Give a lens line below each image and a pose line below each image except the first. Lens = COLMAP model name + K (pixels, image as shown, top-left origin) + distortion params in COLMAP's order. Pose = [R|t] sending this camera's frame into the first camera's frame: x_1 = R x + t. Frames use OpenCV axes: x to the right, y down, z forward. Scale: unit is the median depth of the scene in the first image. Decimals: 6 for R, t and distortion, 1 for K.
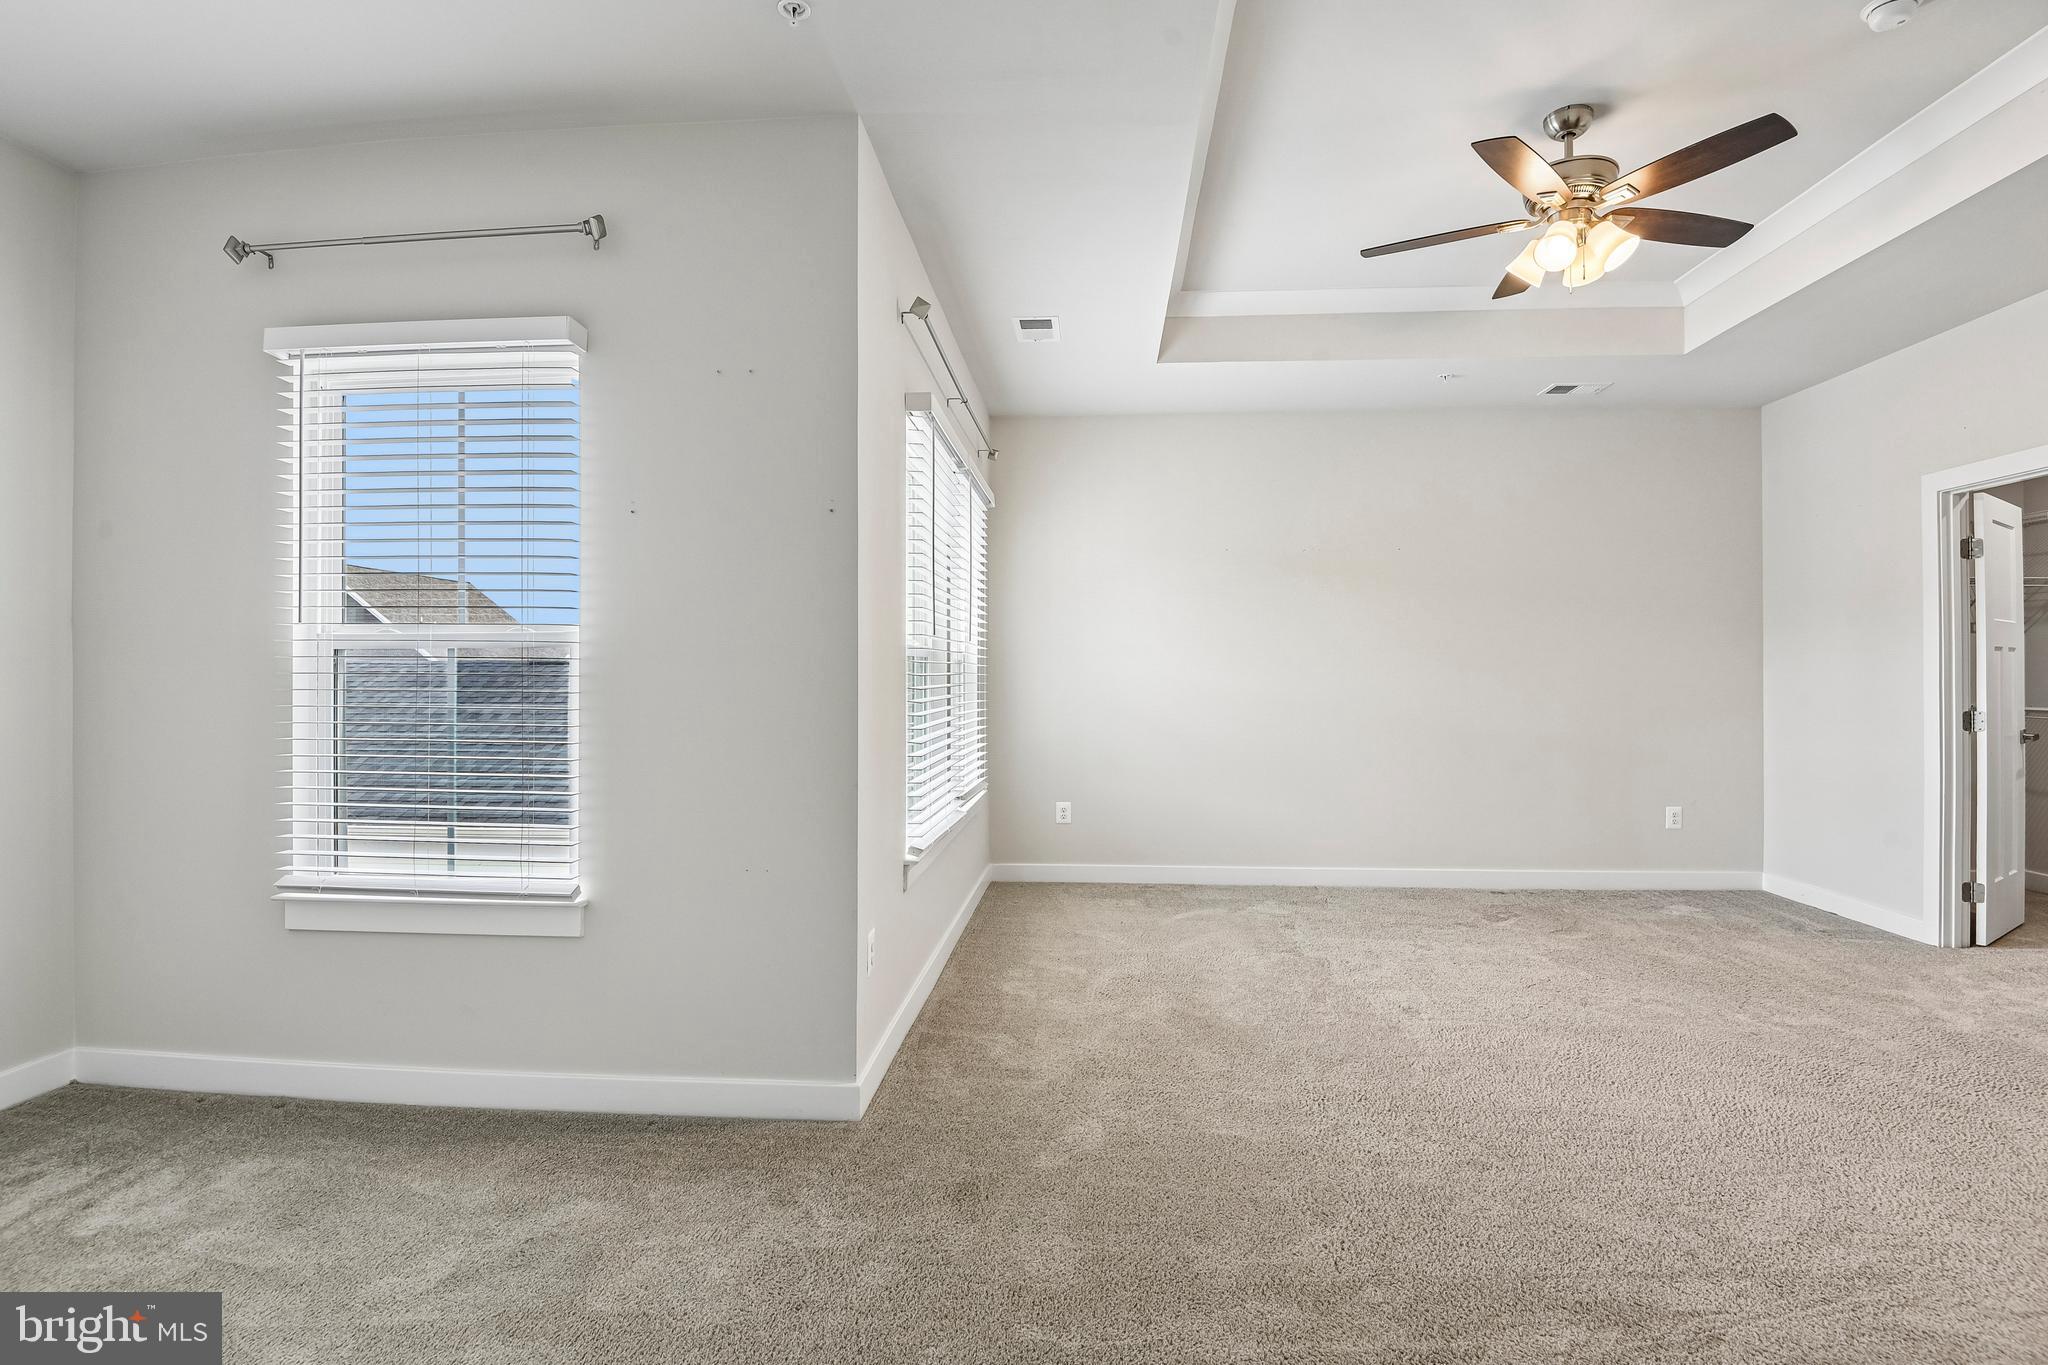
lens RADIAL K [[943.6, 0, 1044.9], [0, 943.6, 682.1], [0, 0, 1]] dist [-0.016706, -0.005746]
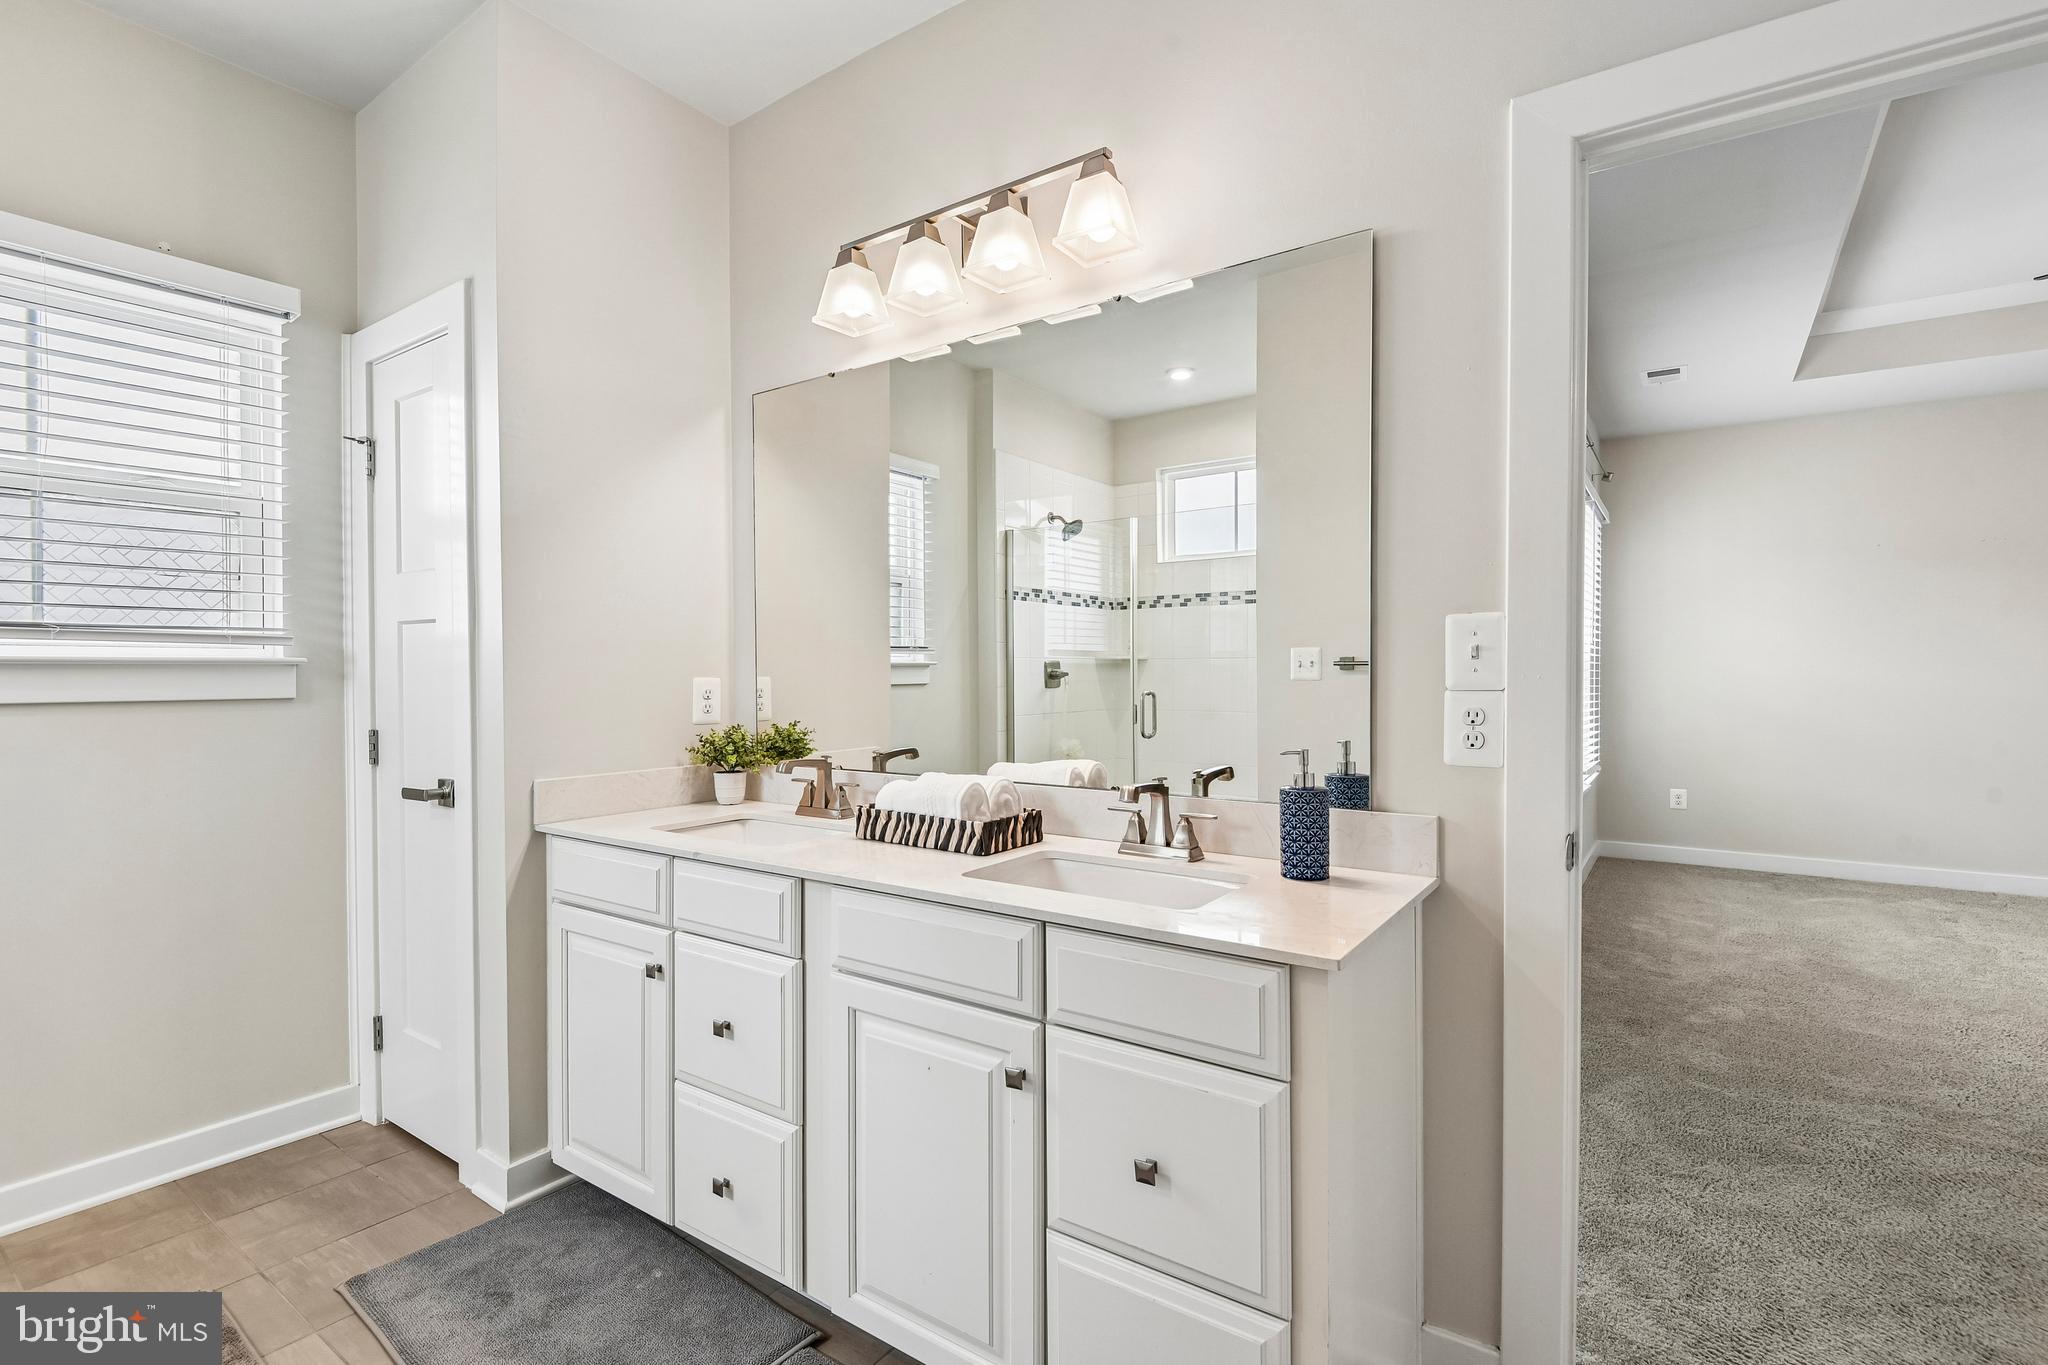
lens RADIAL K [[943.6, 0, 996.0], [0, 943.6, 695.6], [0, 0, 1]] dist [-0.016706, -0.005746]
pose [[0.837490, 0.006204, -0.546417, -0.083991], [0.003926, 0.999841, 0.017370, -0.002524], [0.546438, -0.016692, 0.837333, -0.520098]]
